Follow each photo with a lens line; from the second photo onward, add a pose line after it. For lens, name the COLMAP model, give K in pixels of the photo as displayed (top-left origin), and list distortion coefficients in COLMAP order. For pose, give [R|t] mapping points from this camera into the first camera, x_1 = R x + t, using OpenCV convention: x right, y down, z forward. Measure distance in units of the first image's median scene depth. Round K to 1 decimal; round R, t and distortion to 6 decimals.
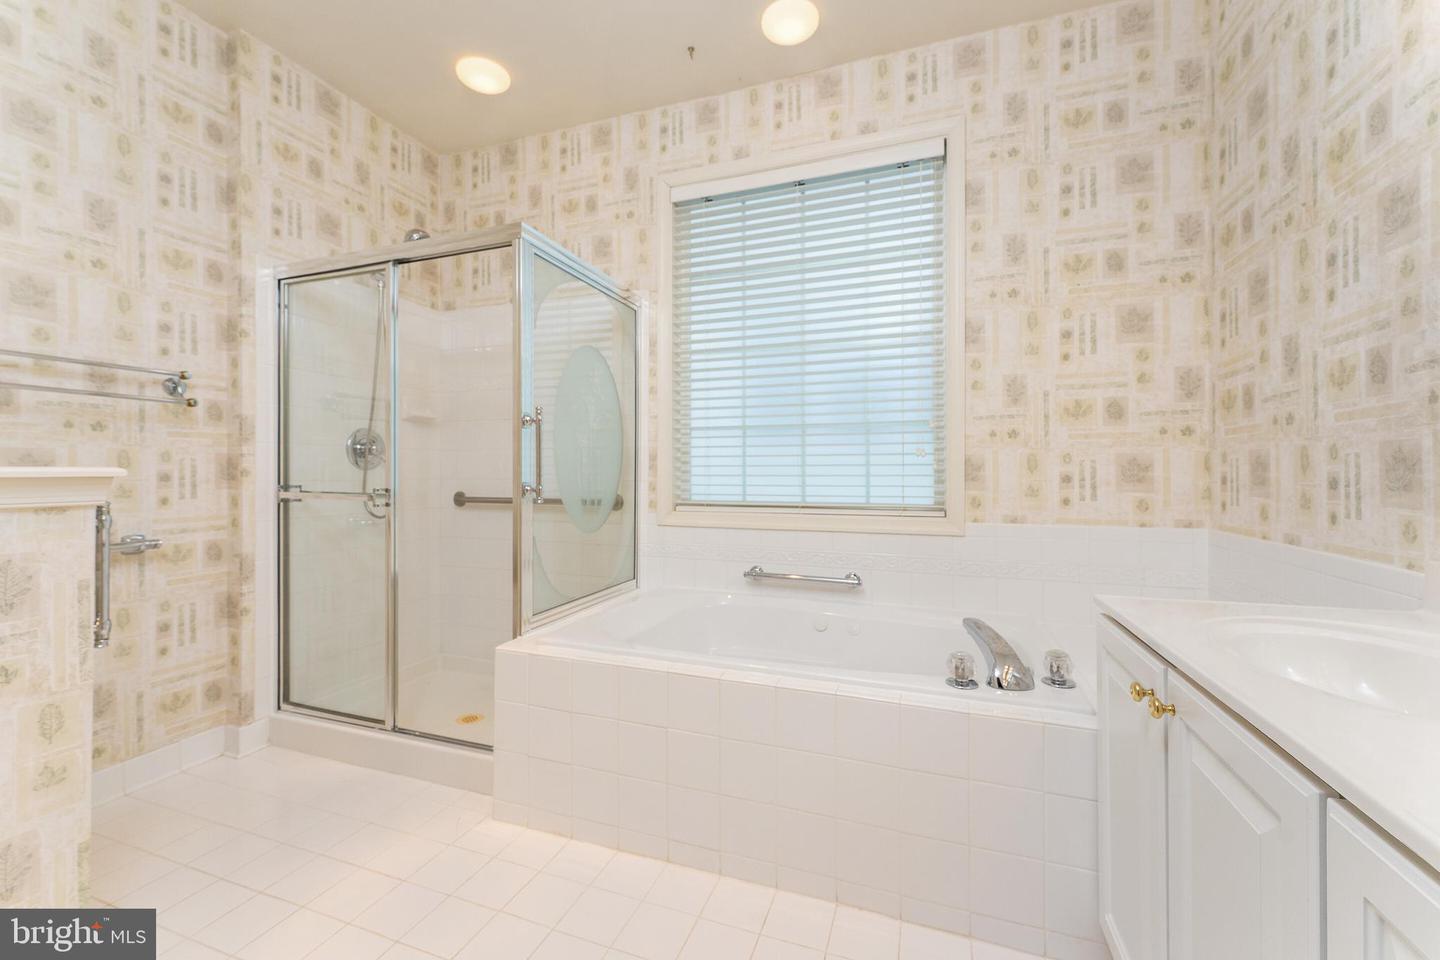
lens RADIAL K [[577.8, 0, 722.0], [0, 577.8, 472.0], [0, 0, 1]] dist [-0.002174, -0.000407]
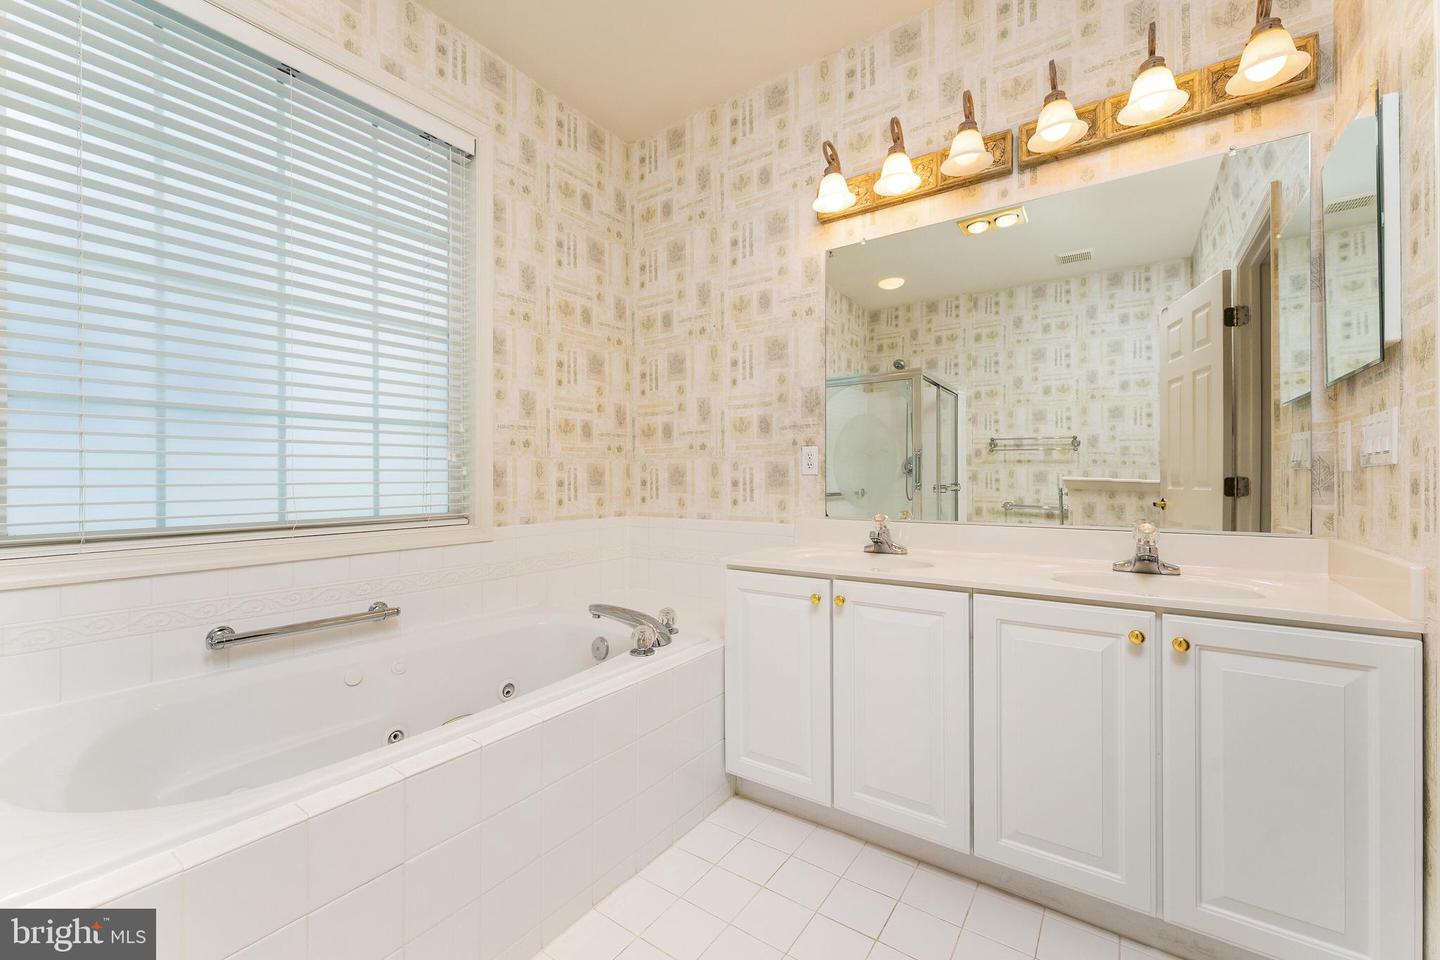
lens RADIAL K [[577.8, 0, 725.2], [0, 577.8, 478.3], [0, 0, 1]] dist [-0.002174, -0.000407]
pose [[0.254801, -0.003474, 0.966987, -0.476634], [0.003045, 0.999991, 0.002791, -0.001167], [-0.966989, 0.002233, 0.254810, 0.350960]]
